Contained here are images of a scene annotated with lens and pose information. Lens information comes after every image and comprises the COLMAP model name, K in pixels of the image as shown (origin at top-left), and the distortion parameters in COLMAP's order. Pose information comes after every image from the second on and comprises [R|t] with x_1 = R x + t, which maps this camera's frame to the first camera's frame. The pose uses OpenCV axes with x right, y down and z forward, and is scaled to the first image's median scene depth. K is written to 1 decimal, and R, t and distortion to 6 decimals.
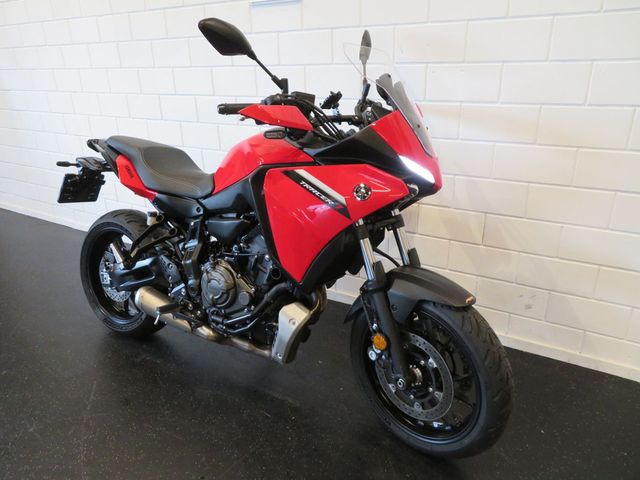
lens RADIAL K [[461.1, 0, 325.1], [0, 461.1, 242.2], [0, 0, 1]] dist [-0.003006, 0.003267]
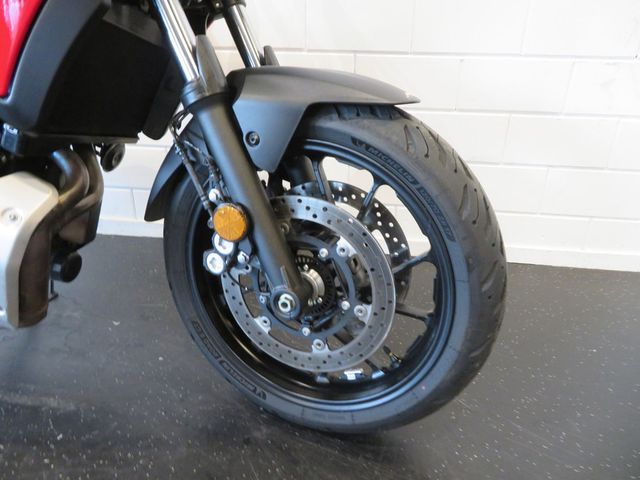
lens RADIAL K [[453.8, 0, 320.0], [0, 453.8, 240.0], [0, 0, 1]] dist [-0.007202, -0.003394]
pose [[0.918618, -0.126456, 0.374365, 0.028812], [0.112879, 0.991910, 0.058073, 0.193471], [-0.378680, -0.011089, 0.925461, 0.496864]]
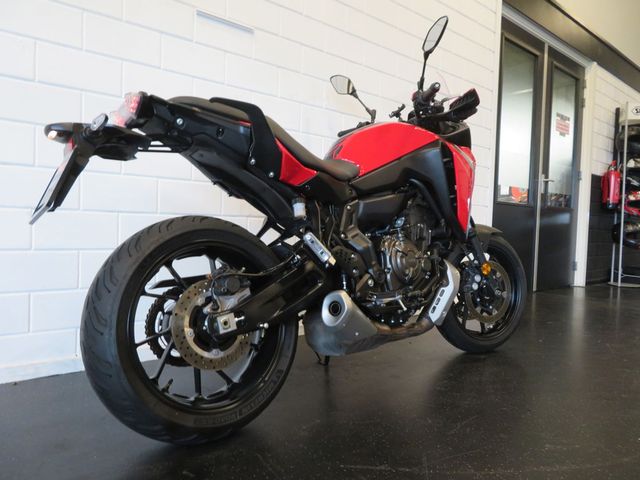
lens RADIAL K [[461.1, 0, 325.1], [0, 461.1, 242.2], [0, 0, 1]] dist [-0.003006, 0.003267]
pose [[0.302234, -0.009007, 0.953191, -1.246222], [0.321616, 0.942285, -0.093073, 0.097406], [-0.897339, 0.334692, 0.287687, 0.891980]]
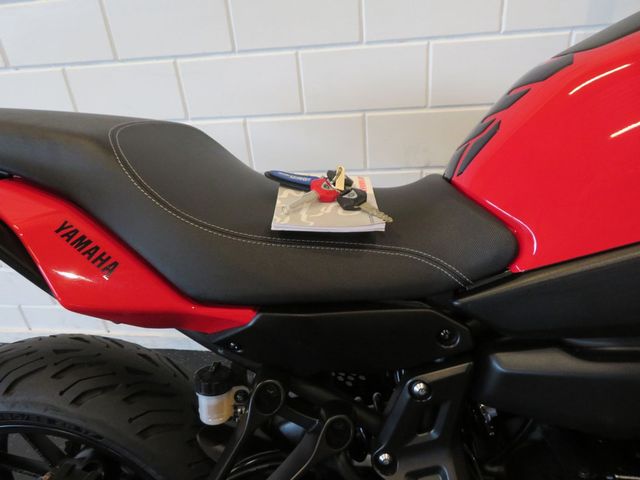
lens RADIAL K [[461.1, 0, 325.1], [0, 461.1, 242.2], [0, 0, 1]] dist [-0.003006, 0.003267]
pose [[0.908135, -0.240056, 0.343021, -0.449167], [0.205349, 0.969369, 0.134740, -0.185264], [-0.364860, -0.051924, 0.929614, 0.854177]]
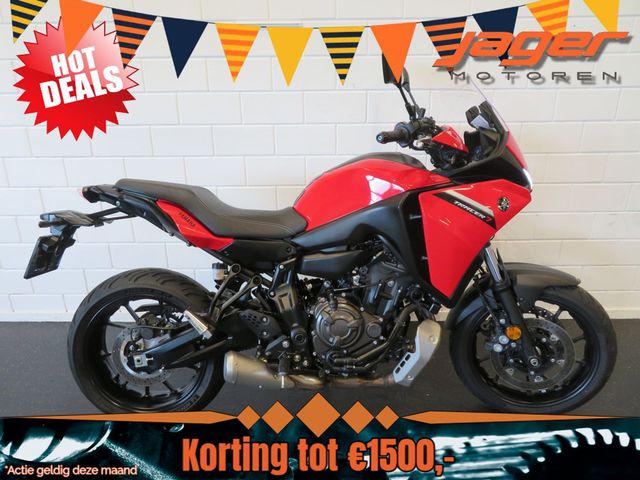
lens RADIAL K [[461.1, 0, 325.1], [0, 461.1, 242.2], [0, 0, 1]] dist [-0.003006, 0.003267]
pose [[0.852694, -0.165352, 0.495551, -0.714376], [0.183086, 0.983011, 0.012969, -0.091259], [-0.489277, 0.079670, 0.868482, 0.199879]]
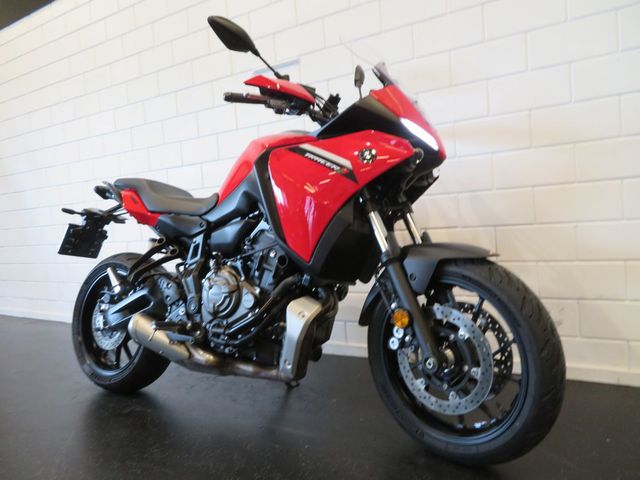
lens RADIAL K [[461.1, 0, 325.1], [0, 461.1, 242.2], [0, 0, 1]] dist [-0.003006, 0.003267]
pose [[0.998558, -0.053507, 0.004397, -0.020869], [0.052149, 0.947233, -0.316277, 0.311606], [0.012758, 0.316050, 0.948657, 0.095920]]
